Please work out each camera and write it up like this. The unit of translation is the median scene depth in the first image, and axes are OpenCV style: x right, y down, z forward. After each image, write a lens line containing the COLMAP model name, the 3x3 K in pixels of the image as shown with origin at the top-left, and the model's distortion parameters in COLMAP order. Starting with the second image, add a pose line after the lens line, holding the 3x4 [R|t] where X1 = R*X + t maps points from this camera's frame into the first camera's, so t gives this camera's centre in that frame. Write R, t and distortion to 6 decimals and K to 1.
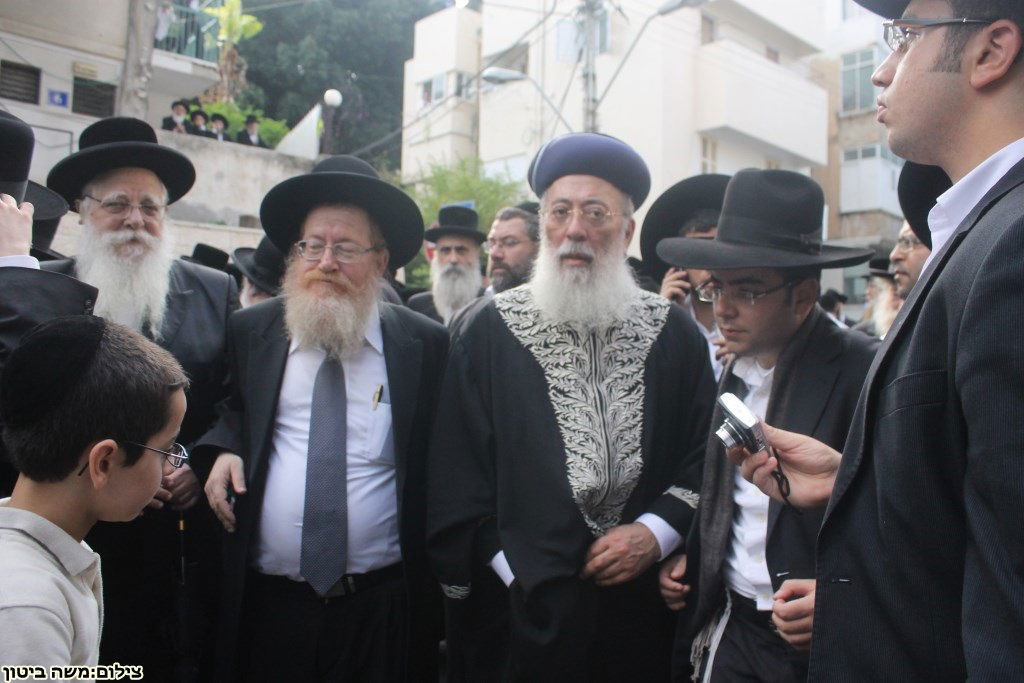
lens RADIAL K [[868.0, 0, 524.0], [0, 868.0, 337.6], [0, 0, 1]] dist [-0.170812, 0.157309]
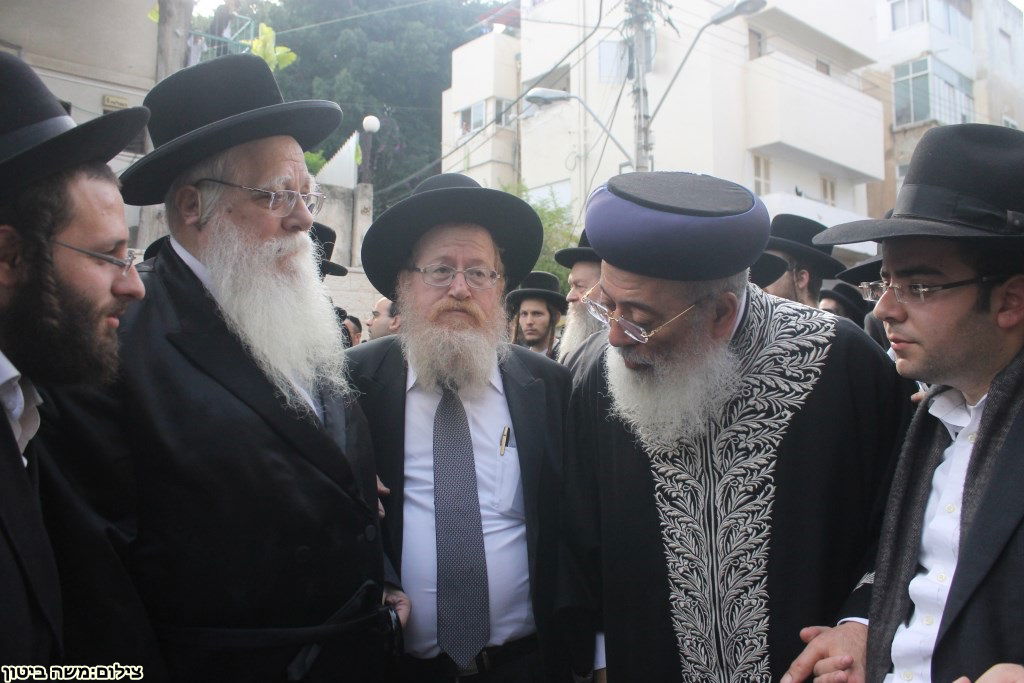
lens RADIAL K [[868.0, 0, 524.0], [0, 868.0, 337.6], [0, 0, 1]] dist [-0.170812, 0.157309]
pose [[0.998564, -0.027422, -0.046021, -0.011628], [0.025763, 0.999010, -0.036266, -0.002253], [0.046970, 0.035028, 0.998282, 0.043880]]
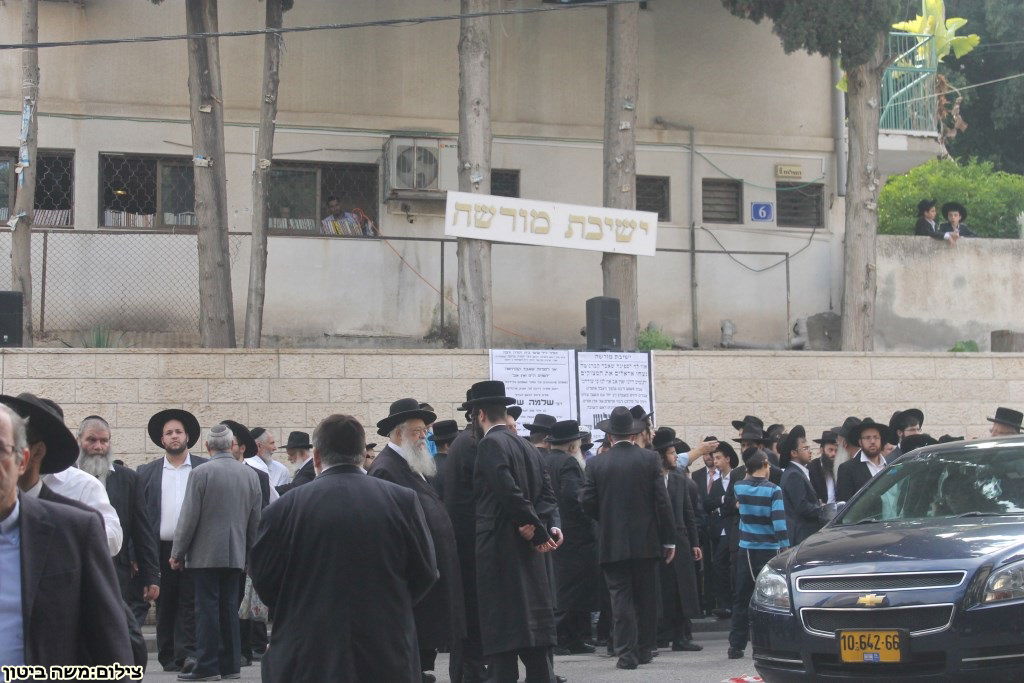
lens RADIAL K [[1969.6, 0, 512.0], [0, 1969.6, 341.5], [0, 0, 1]] dist [-0.013897, 0.179080]
pose [[0.866075, -0.090193, -0.491711, 0.114453], [0.044040, 0.993531, -0.104672, 0.024233], [0.497971, 0.068998, 0.864444, -0.512772]]
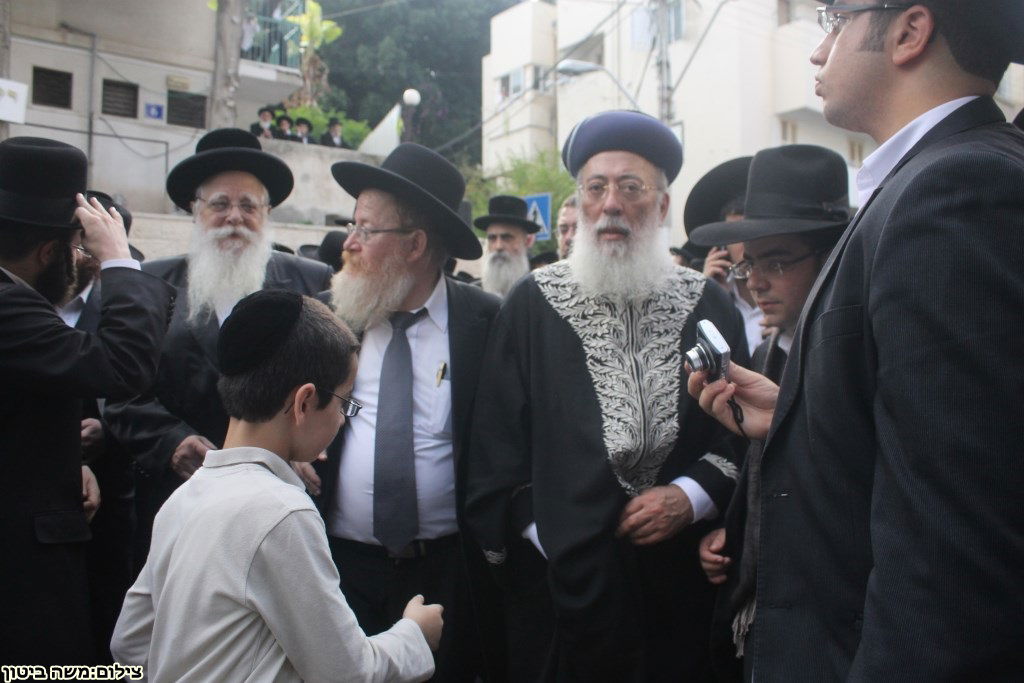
lens RADIAL K [[868.0, 0, 524.0], [0, 868.0, 337.6], [0, 0, 1]] dist [-0.170812, 0.157309]
pose [[0.994622, -0.024722, -0.100583, 0.004913], [0.025733, 0.999630, 0.008761, 0.001783], [0.100329, -0.011303, 0.994890, -0.011243]]
